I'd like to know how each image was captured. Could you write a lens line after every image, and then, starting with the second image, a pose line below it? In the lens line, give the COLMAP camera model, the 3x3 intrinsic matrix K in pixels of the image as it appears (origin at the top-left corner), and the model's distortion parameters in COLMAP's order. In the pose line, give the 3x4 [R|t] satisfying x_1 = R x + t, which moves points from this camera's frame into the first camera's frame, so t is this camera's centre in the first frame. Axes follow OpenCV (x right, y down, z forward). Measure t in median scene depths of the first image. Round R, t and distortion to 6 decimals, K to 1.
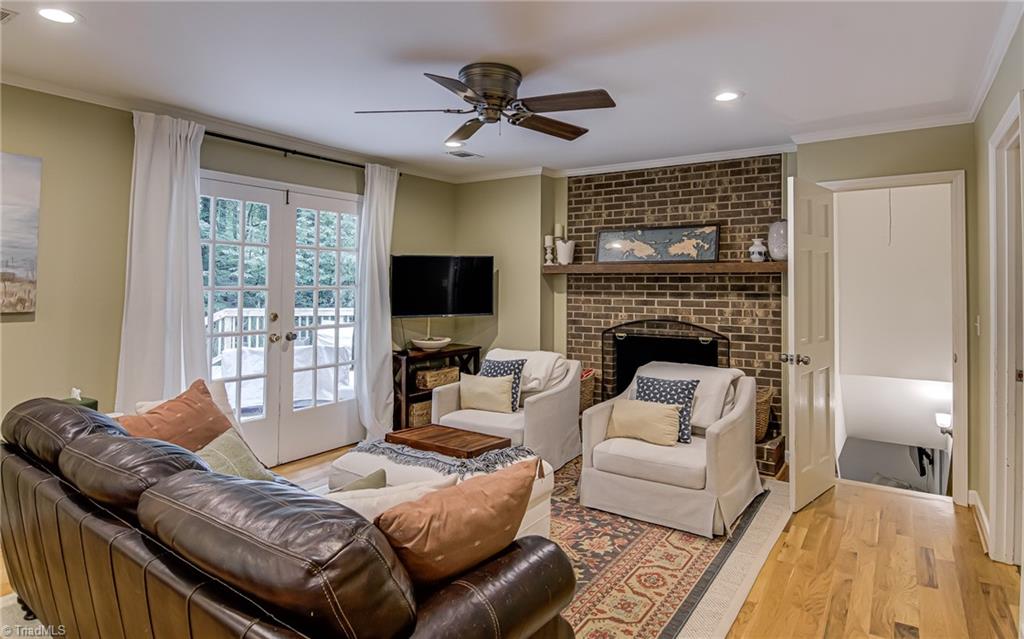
lens RADIAL K [[581.5, 0, 492.3], [0, 581.5, 267.2], [0, 0, 1]] dist [0.000281, -0.000970]
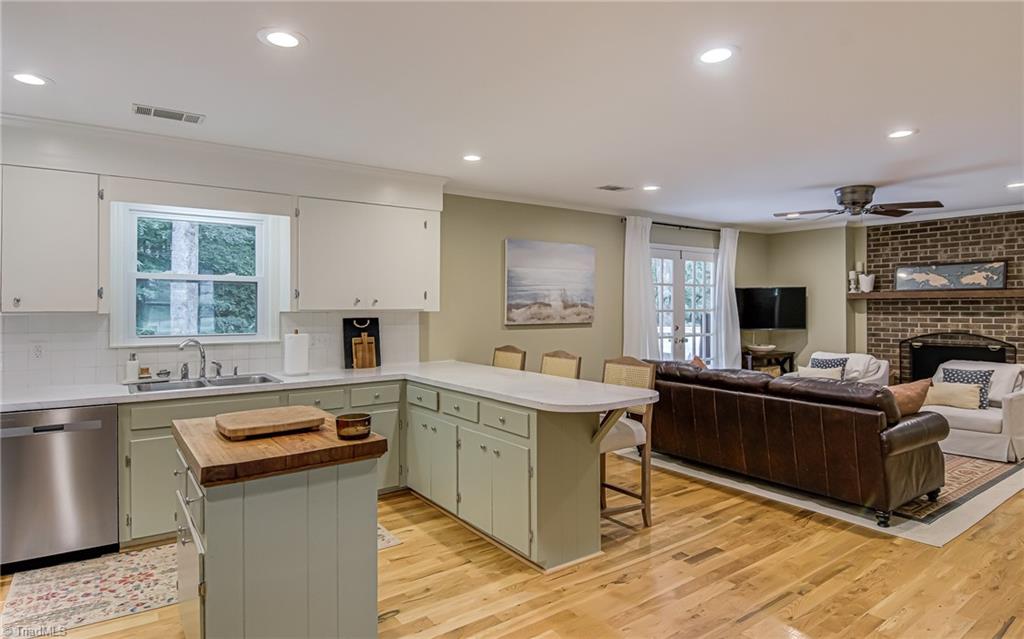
lens RADIAL K [[548.7, 0, 512.8], [0, 548.7, 301.6], [0, 0, 1]] dist [-0.000601, -0.015428]
pose [[0.940192, -0.011216, -0.340460, -0.235242], [0.017167, 0.999748, 0.014471, -0.016225], [0.340212, -0.019450, 0.940148, -0.519003]]
